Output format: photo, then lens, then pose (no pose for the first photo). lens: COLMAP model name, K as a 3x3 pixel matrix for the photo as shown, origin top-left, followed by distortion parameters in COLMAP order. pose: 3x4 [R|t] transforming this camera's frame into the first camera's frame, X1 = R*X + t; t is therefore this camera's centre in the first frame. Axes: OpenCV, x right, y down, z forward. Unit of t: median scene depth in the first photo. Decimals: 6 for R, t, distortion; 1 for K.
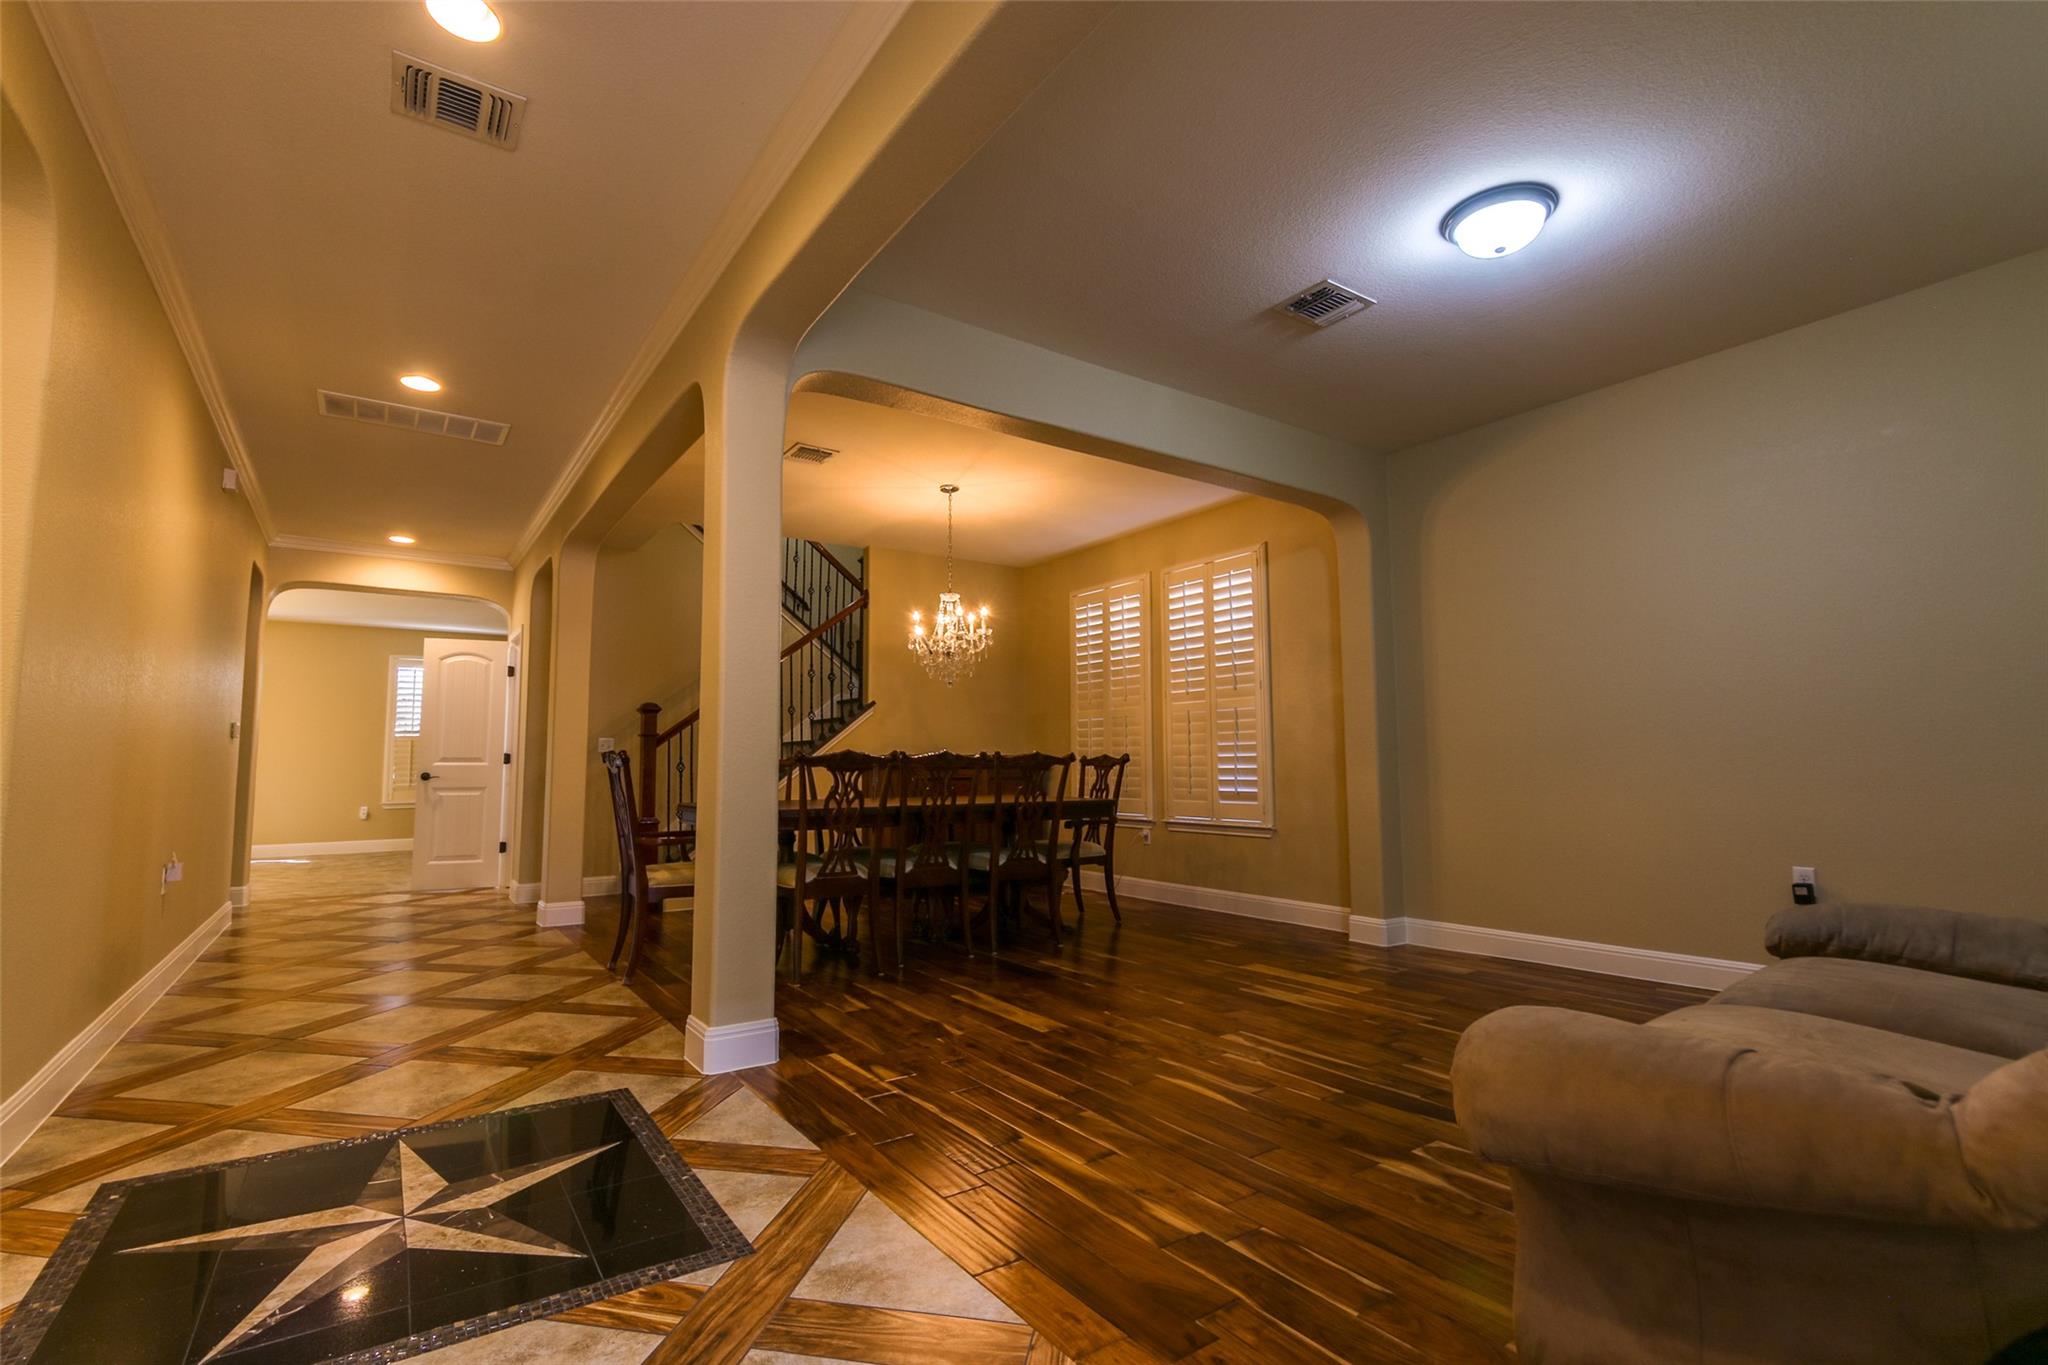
lens RADIAL K [[923.1, 0, 1001.1], [0, 923.1, 684.2], [0, 0, 1]] dist [-0.003586, 0.000972]
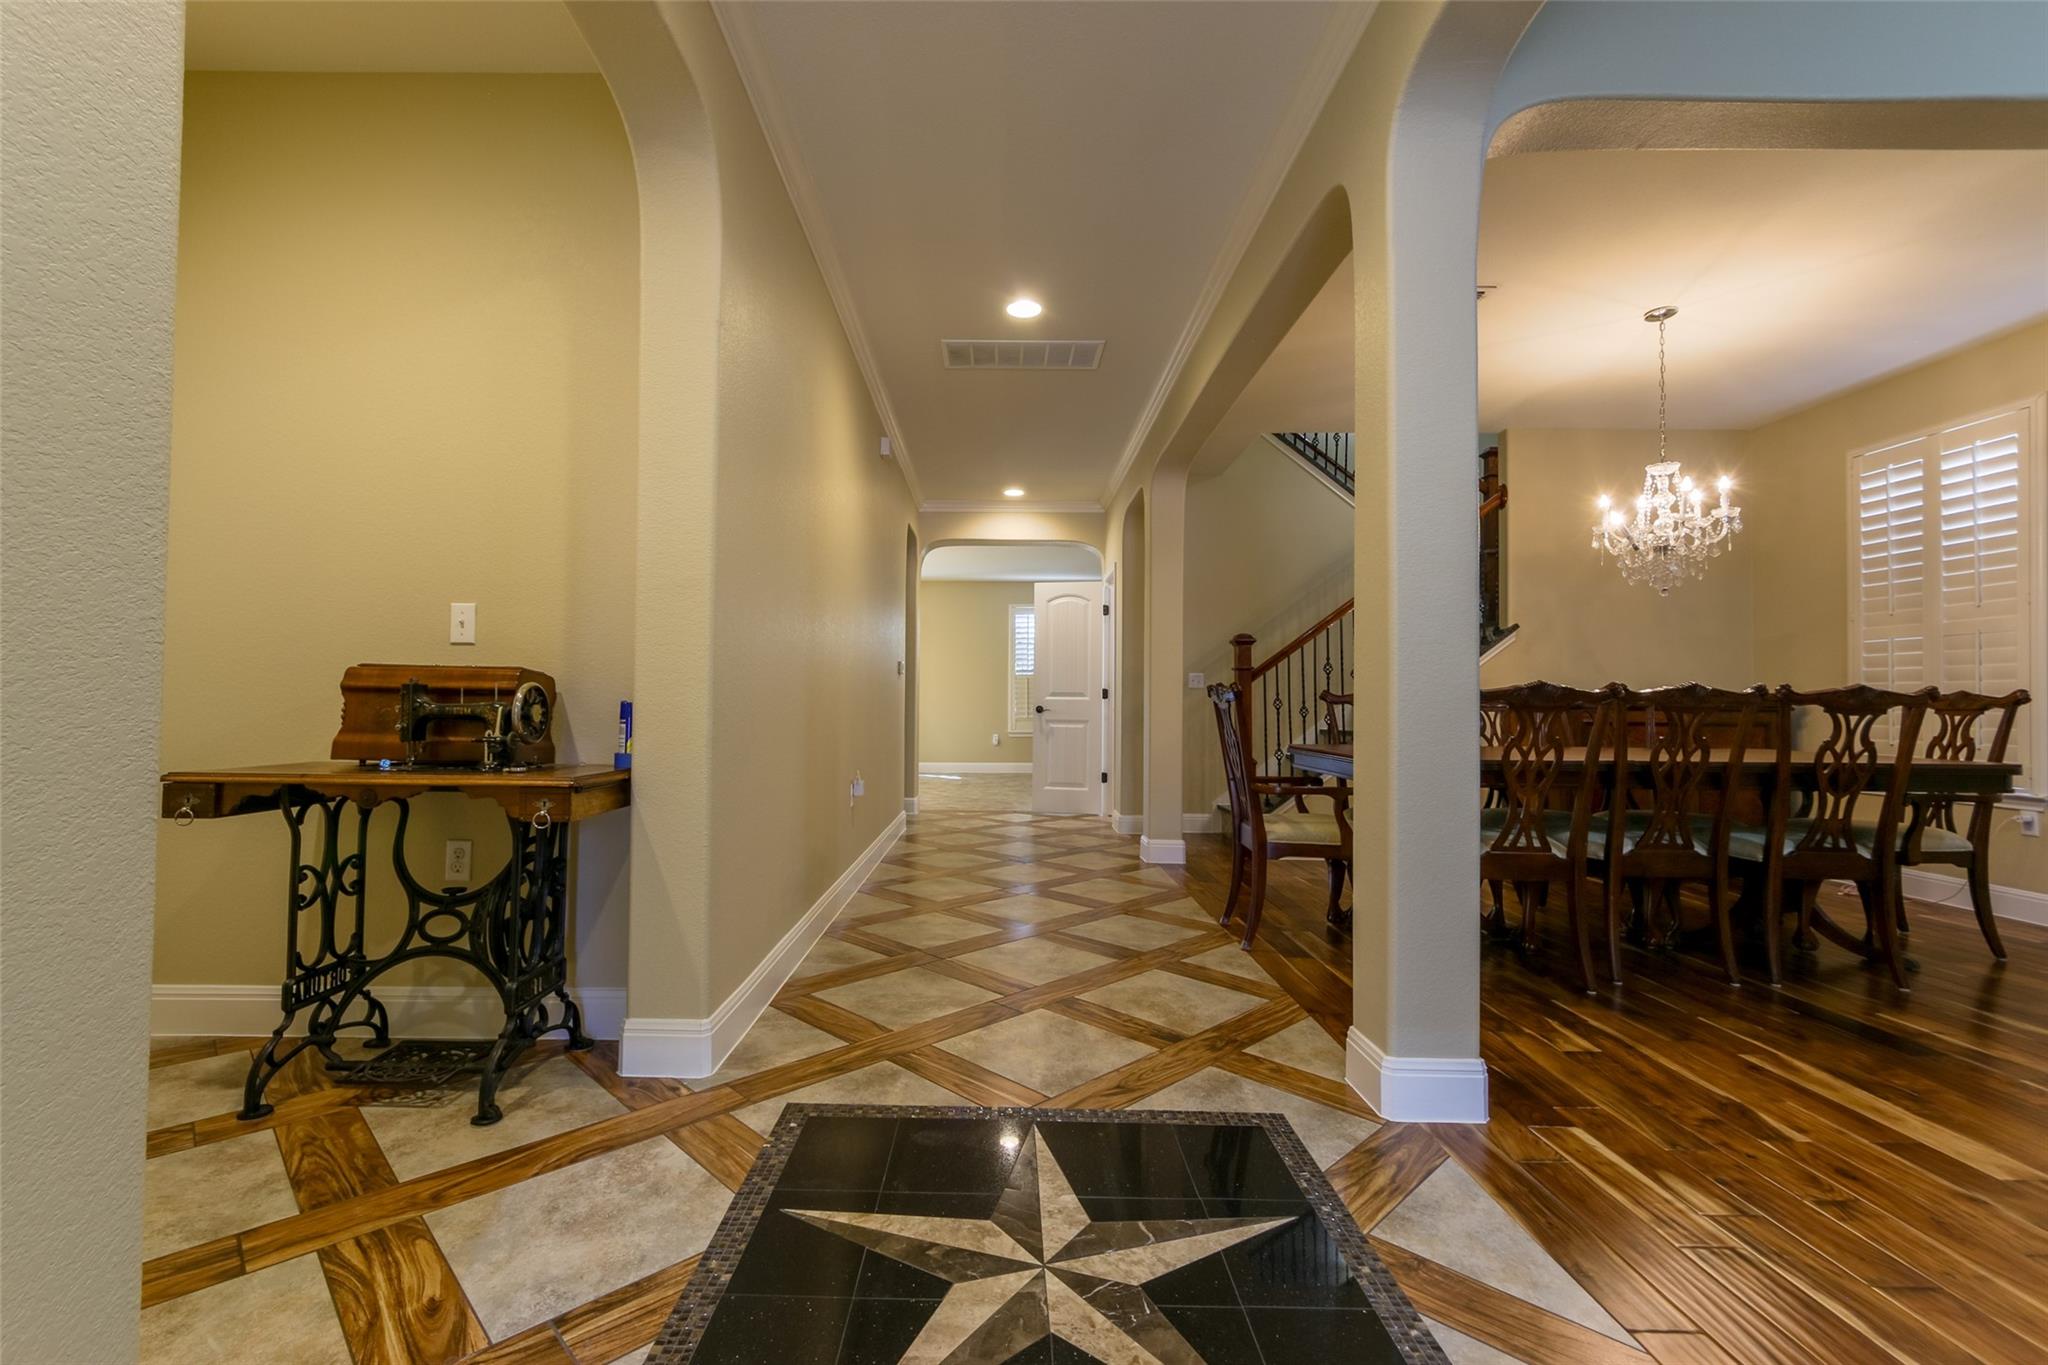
lens RADIAL K [[884.0, 0, 1015.1], [0, 884.0, 684.4], [0, 0, 1]] dist [0.005441, -0.001255]
pose [[0.835643, 0.000231, -0.549272, -0.159299], [0.035578, 0.997877, 0.054548, 0.026585], [0.548119, -0.065124, 0.833861, 0.243128]]
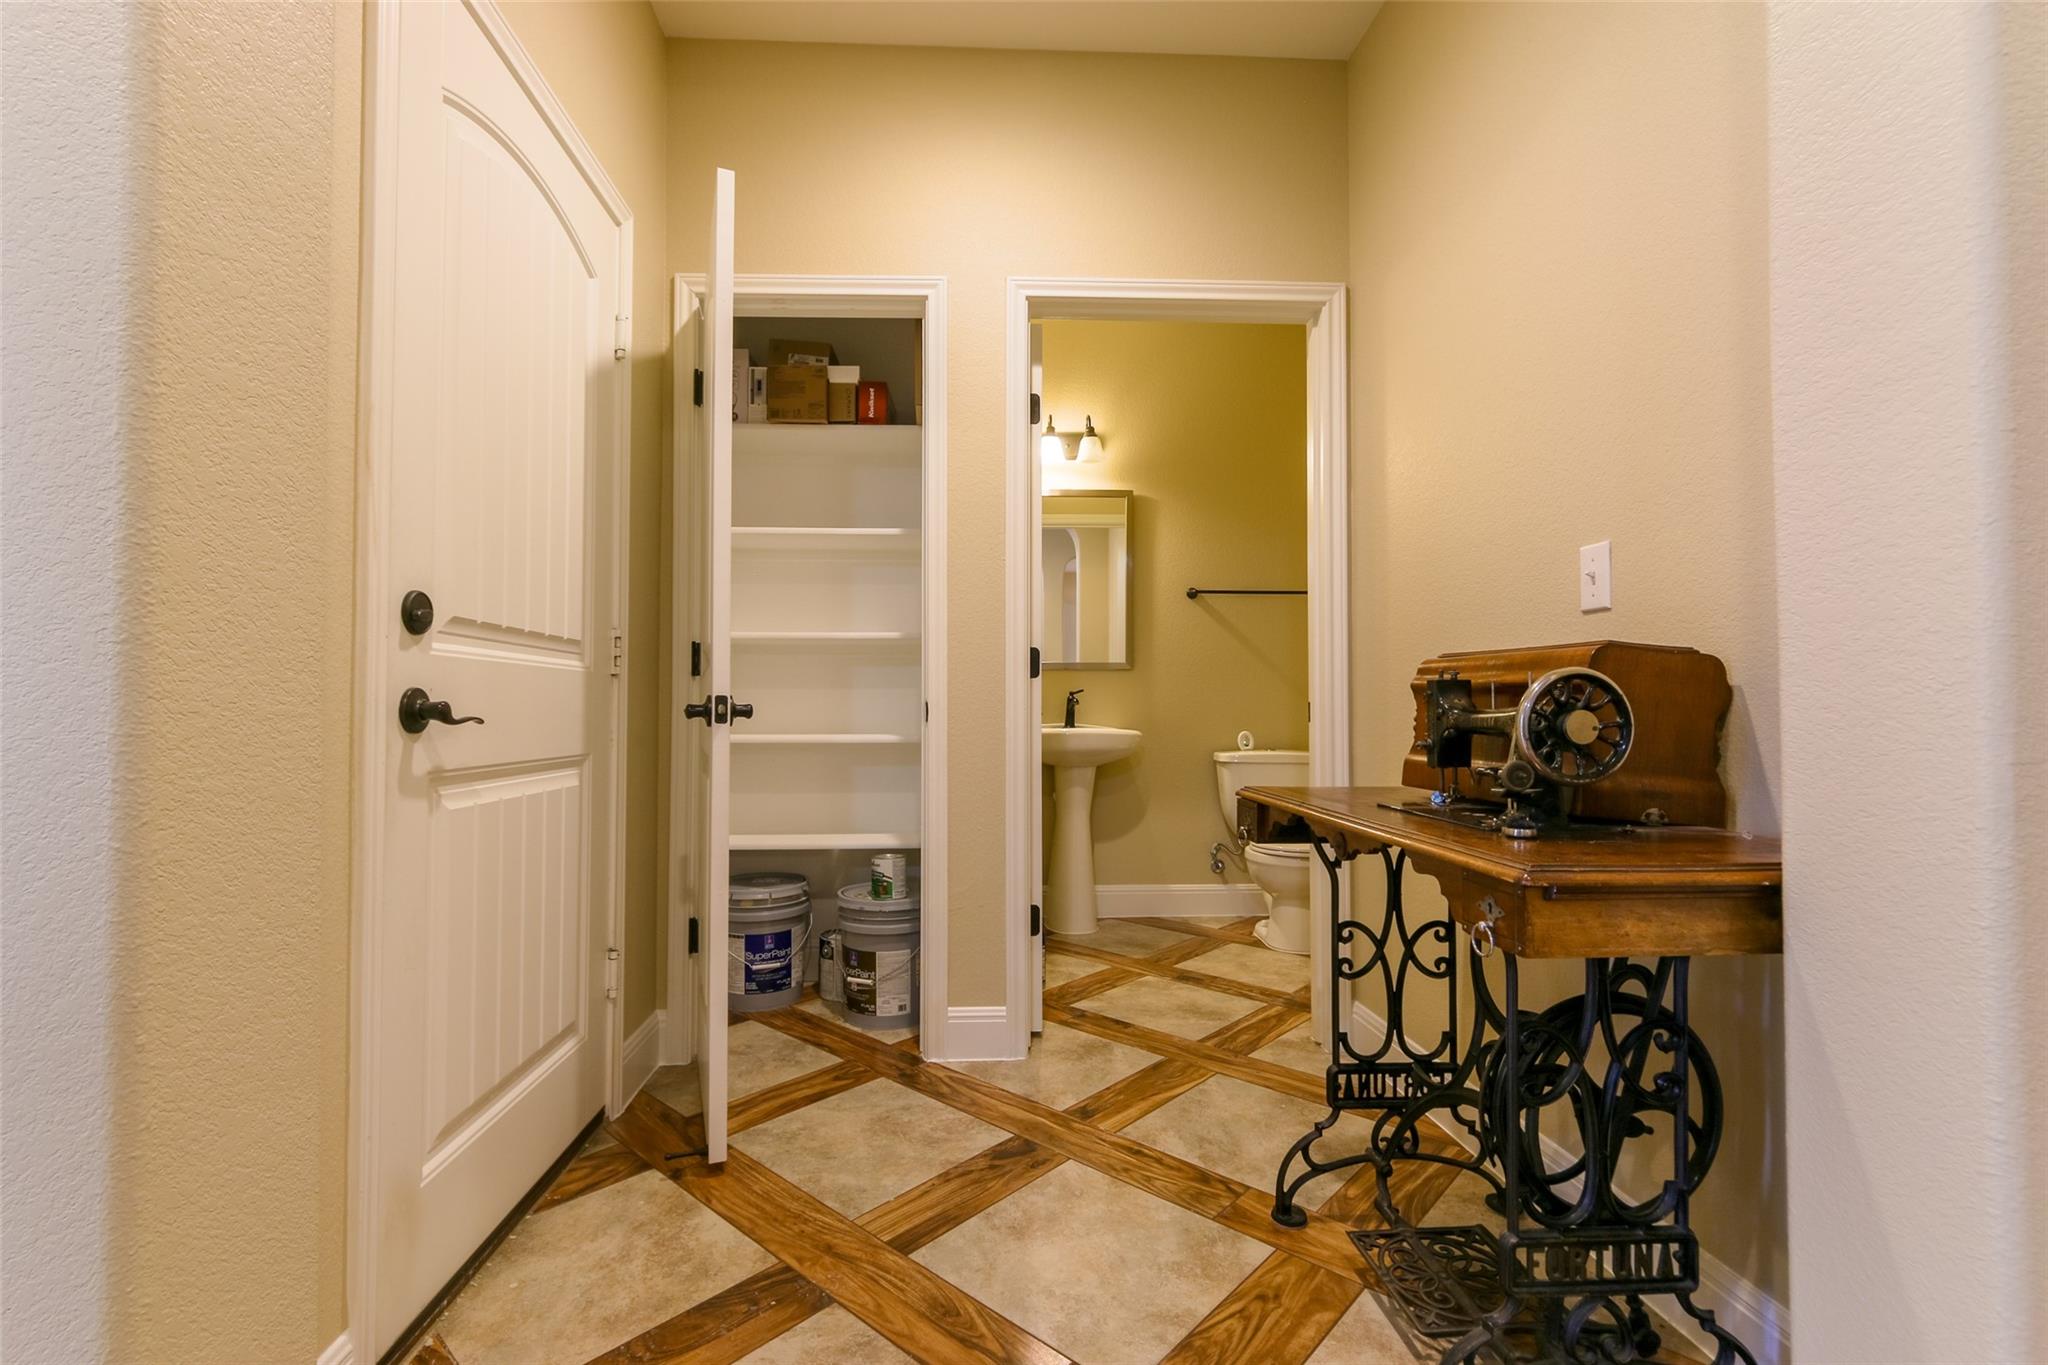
lens RADIAL K [[884.0, 0, 1025.7], [0, 884.0, 691.0], [0, 0, 1]] dist [0.005441, -0.001255]
pose [[-0.530891, -0.011578, -0.847361, -0.387522], [0.084680, 0.994177, -0.066638, 0.058385], [0.843199, -0.107132, -0.526819, 0.556546]]
